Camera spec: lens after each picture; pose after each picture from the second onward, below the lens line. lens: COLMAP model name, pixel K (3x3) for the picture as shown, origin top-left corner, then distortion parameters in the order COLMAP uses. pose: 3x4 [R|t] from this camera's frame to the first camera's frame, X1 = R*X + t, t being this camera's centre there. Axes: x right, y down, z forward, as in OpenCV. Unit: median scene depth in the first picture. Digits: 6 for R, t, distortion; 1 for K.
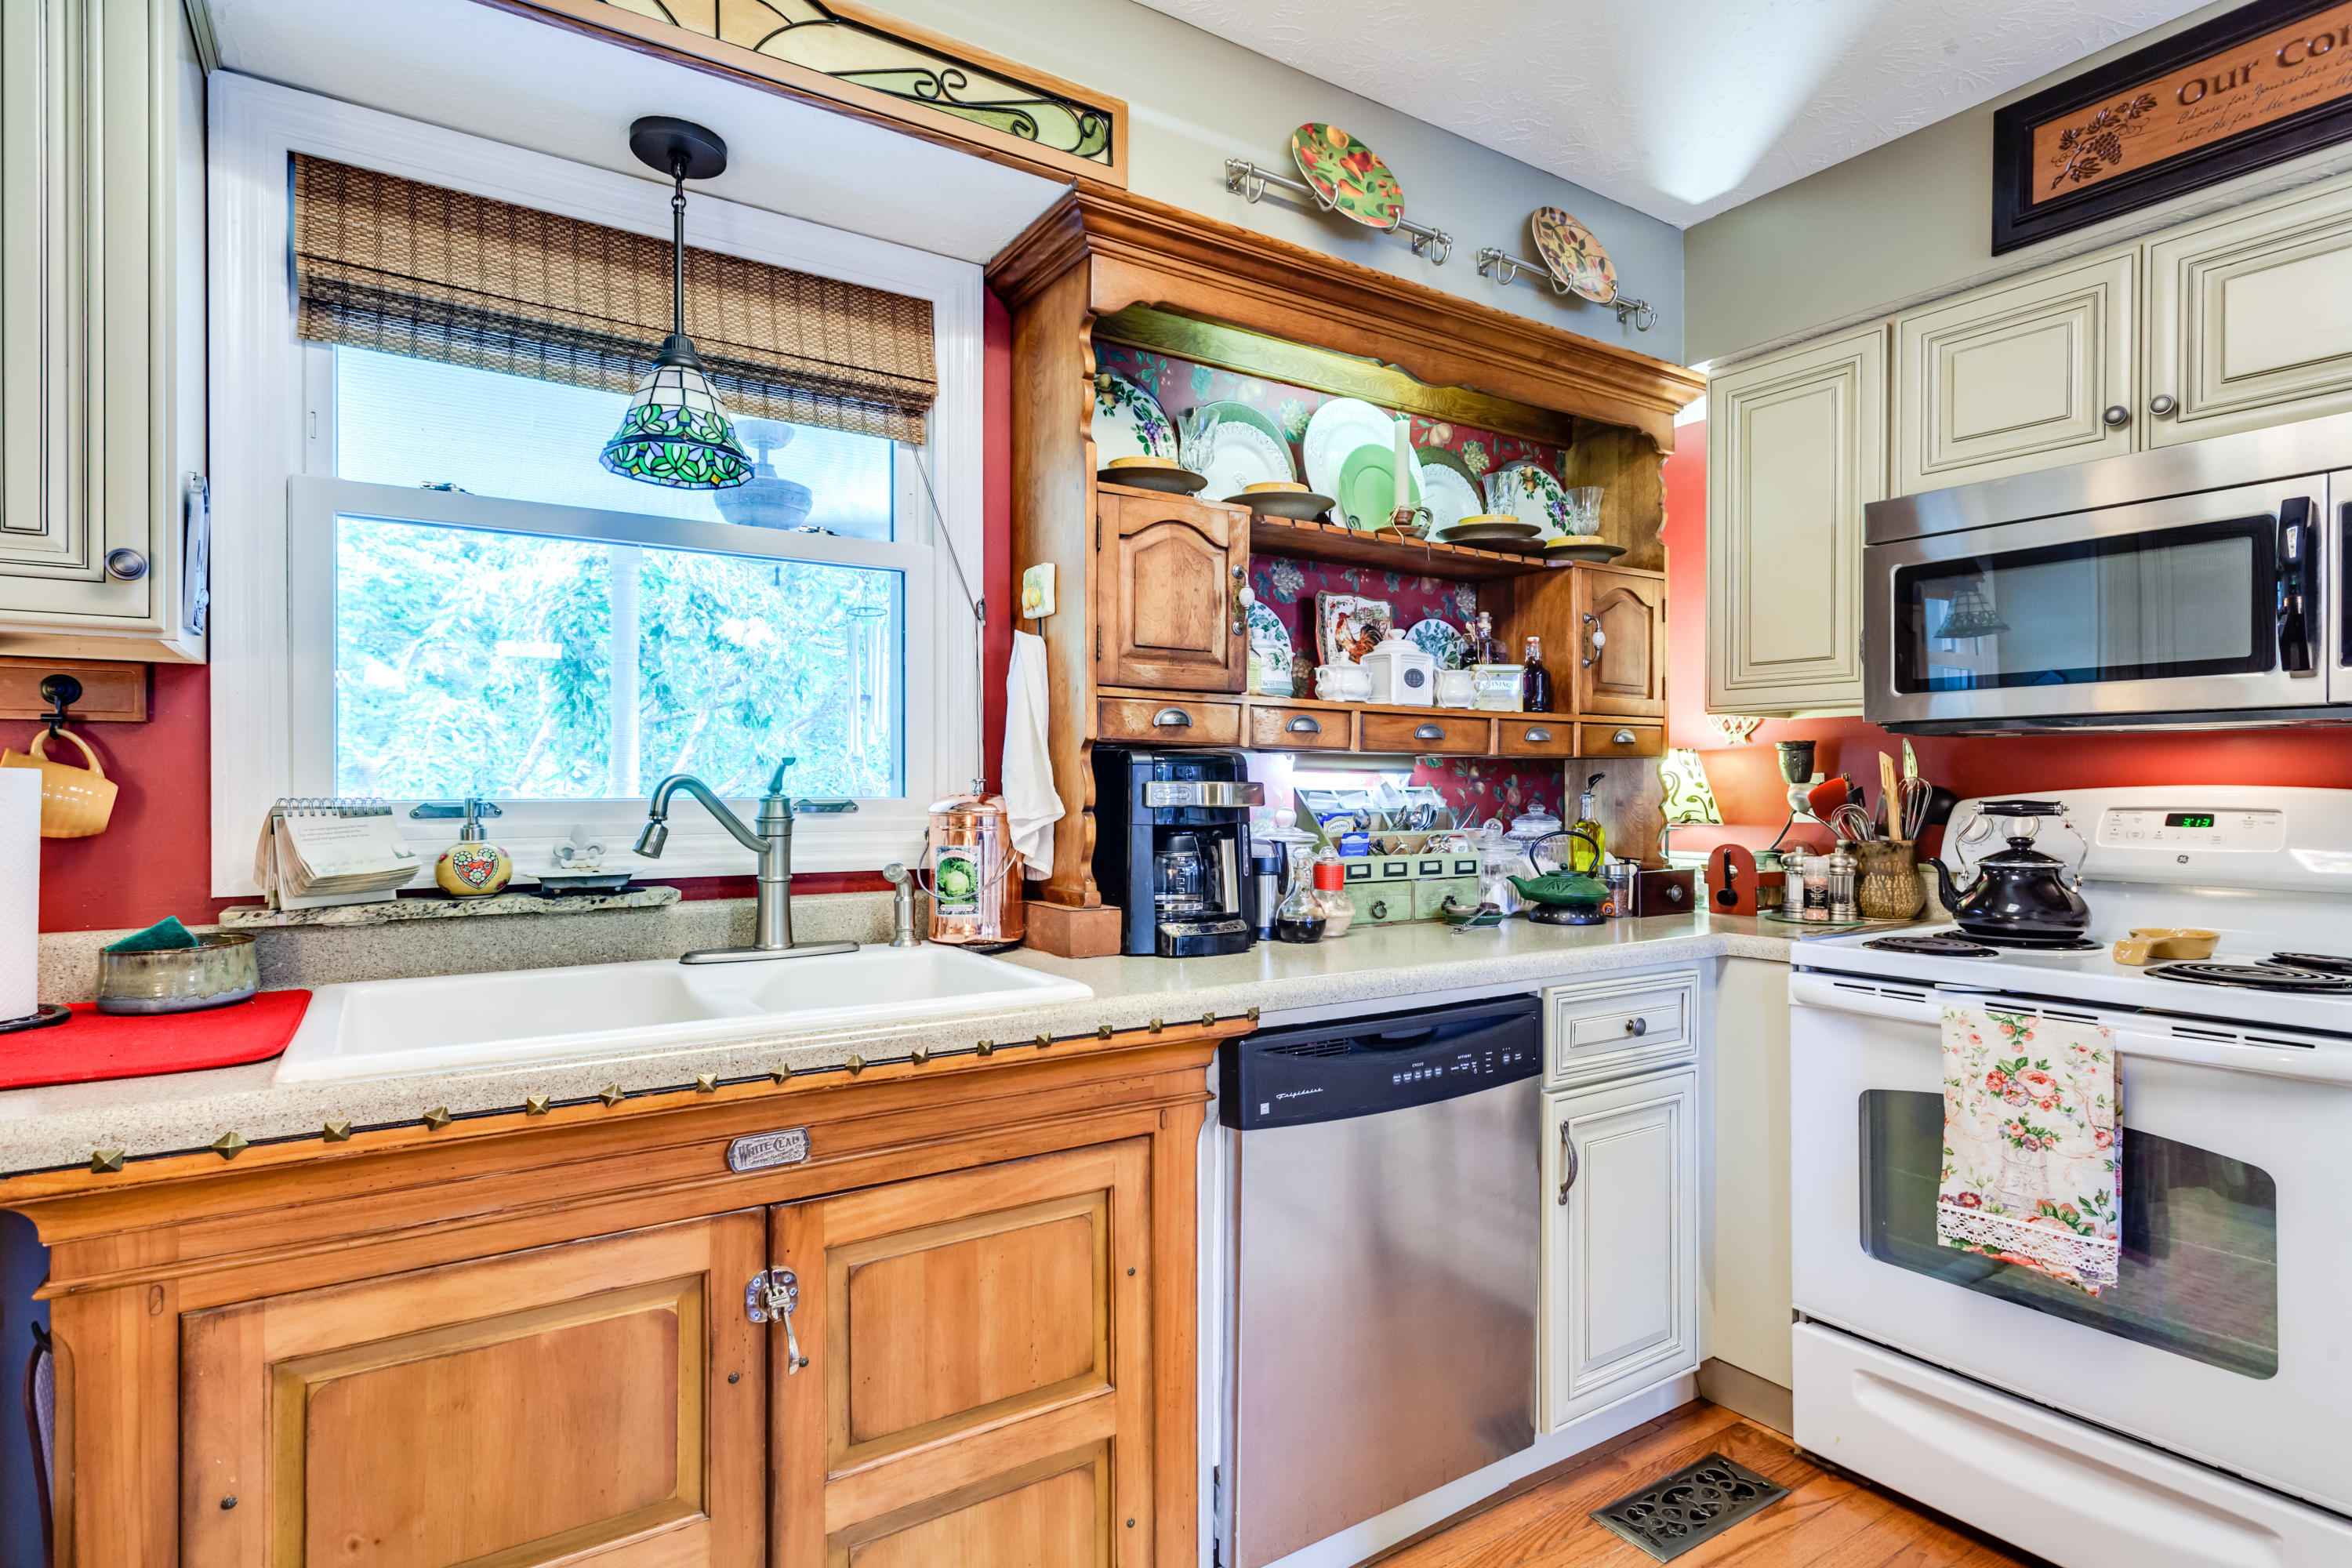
lens RADIAL K [[1134.3, 0, 1172.8], [0, 1134.3, 788.5], [0, 0, 1]] dist [0.000950, 0.004852]
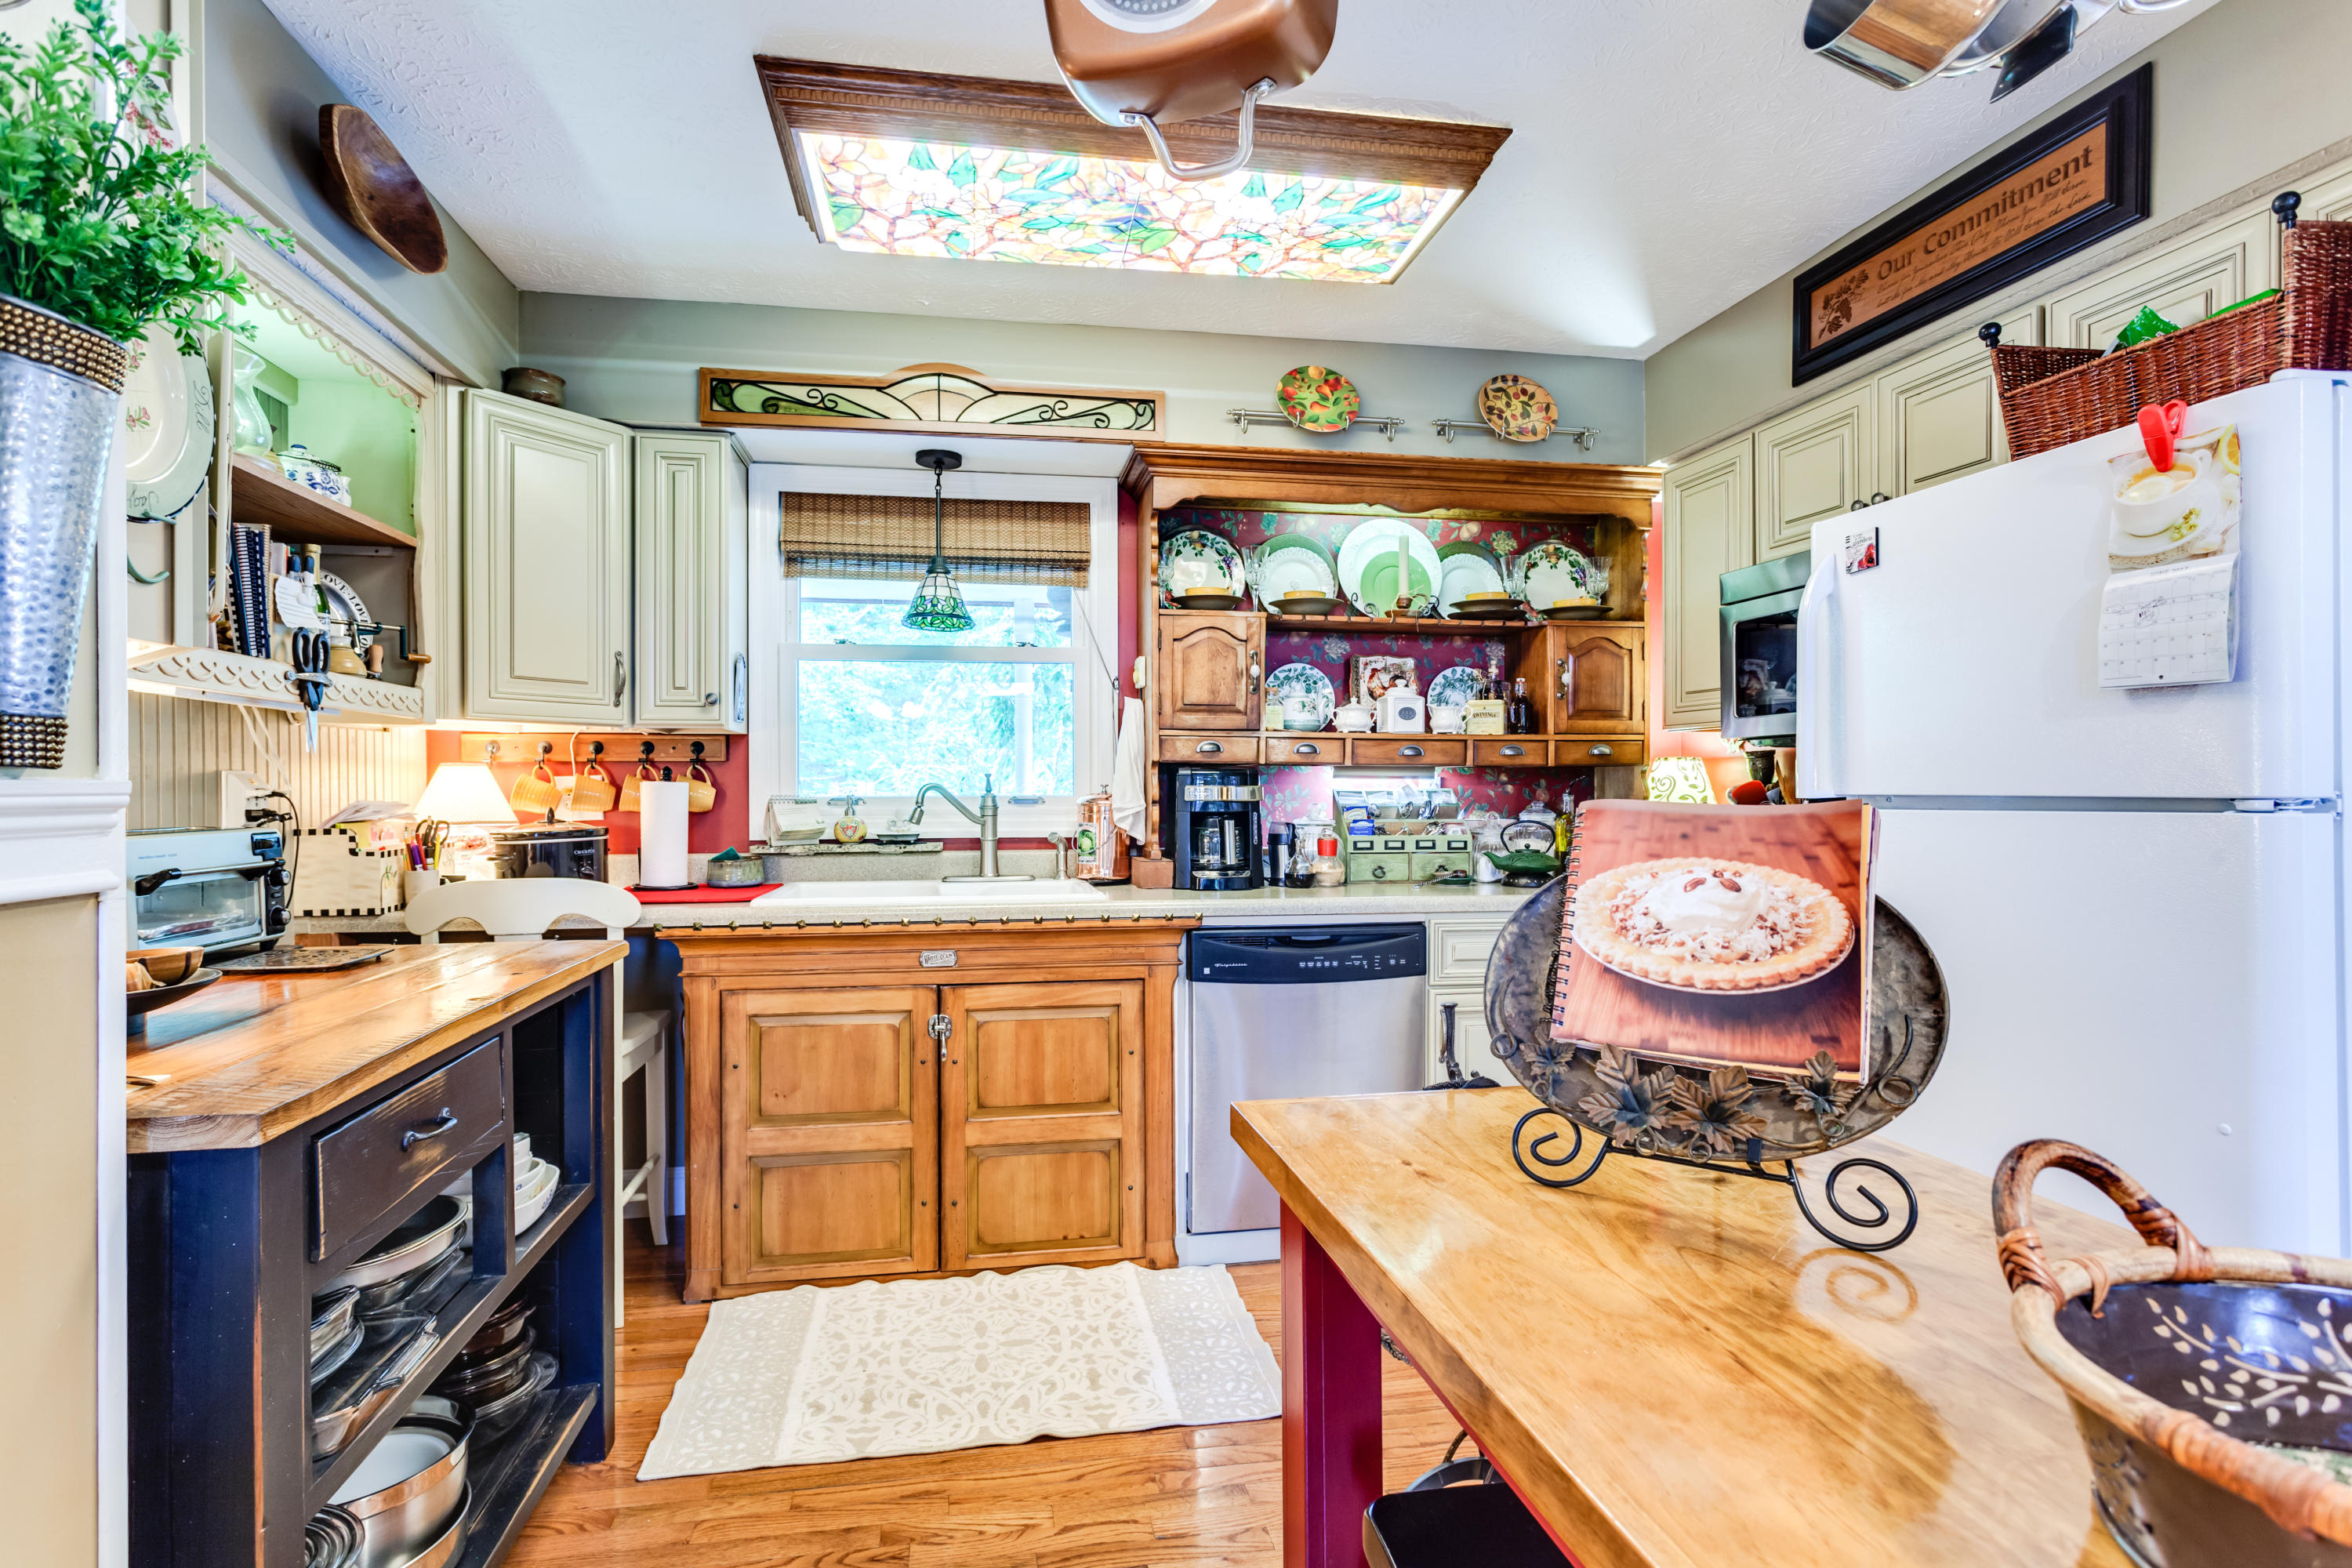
lens RADIAL K [[1134.3, 0, 1172.8], [0, 1134.3, 788.5], [0, 0, 1]] dist [0.000950, 0.004852]
pose [[0.914129, -0.003733, -0.405407, 0.636389], [0.001833, 0.999985, -0.005076, 0.006537], [0.405420, 0.003897, 0.914122, -0.539362]]
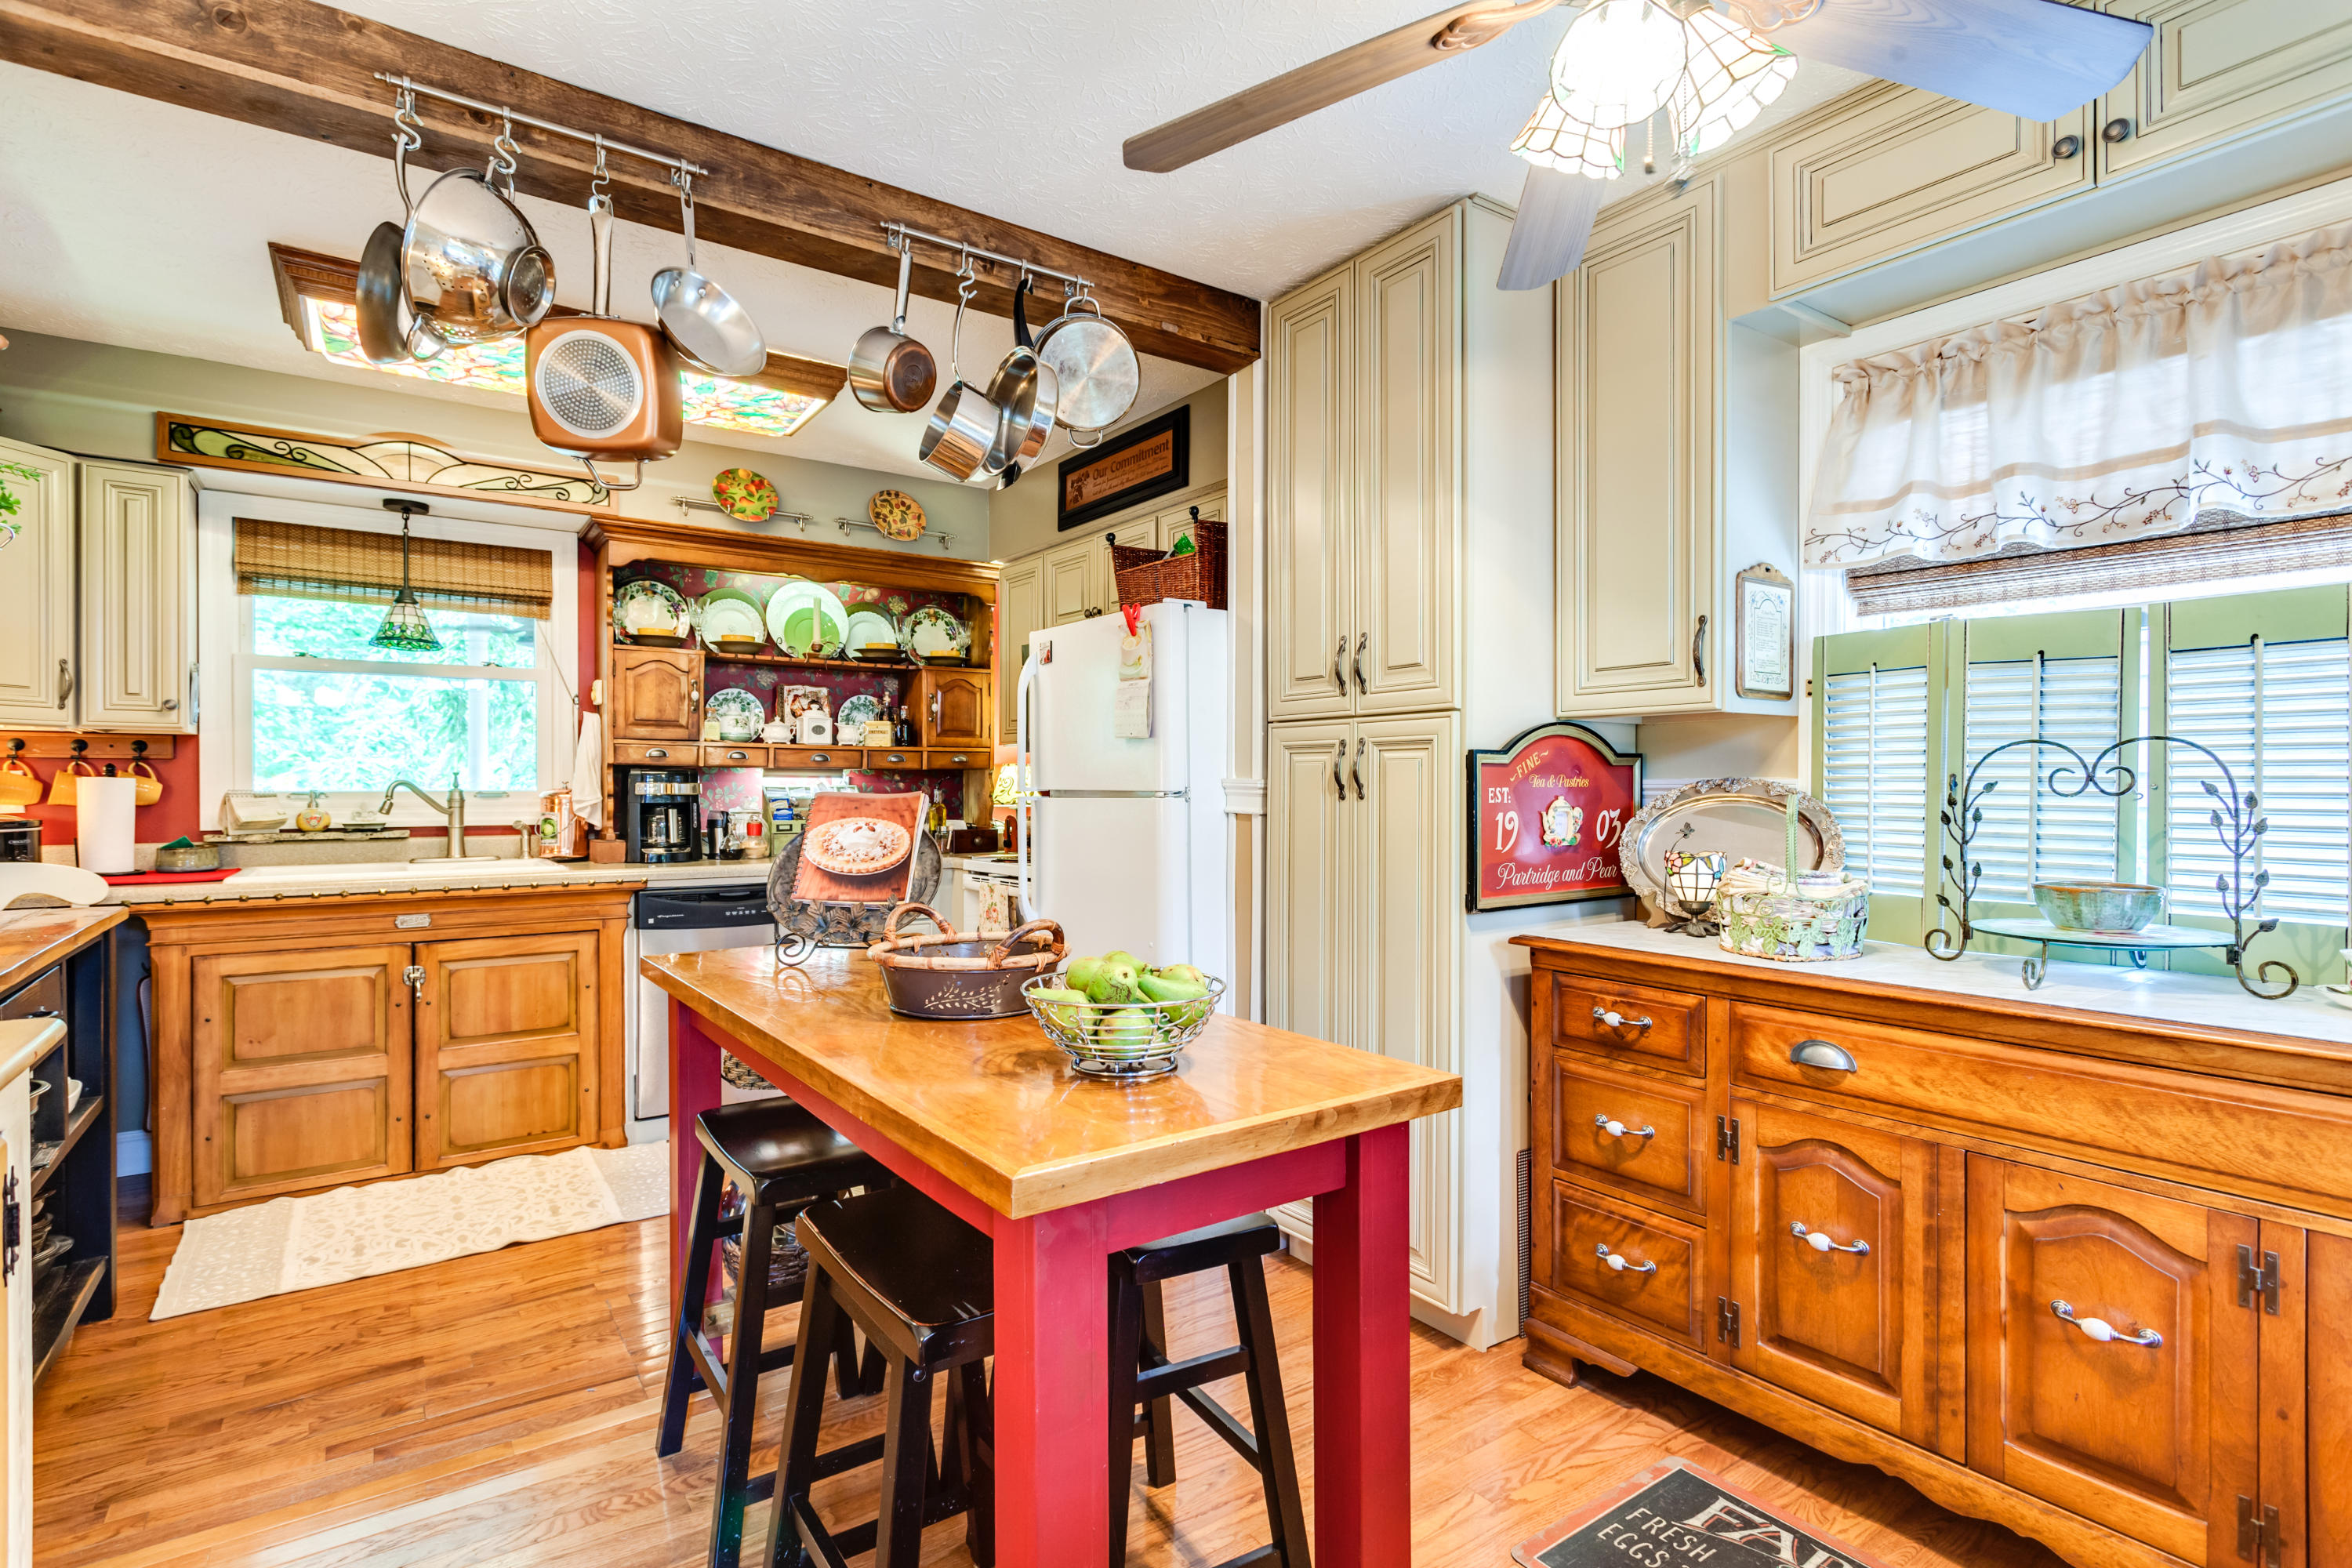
lens RADIAL K [[1134.3, 0, 1172.8], [0, 1134.3, 788.5], [0, 0, 1]] dist [0.000950, 0.004852]
pose [[0.999931, -0.001048, 0.011731, 0.970097], [0.001058, 0.999999, -0.000807, 0.007637], [-0.011730, 0.000819, 0.999931, -1.171990]]
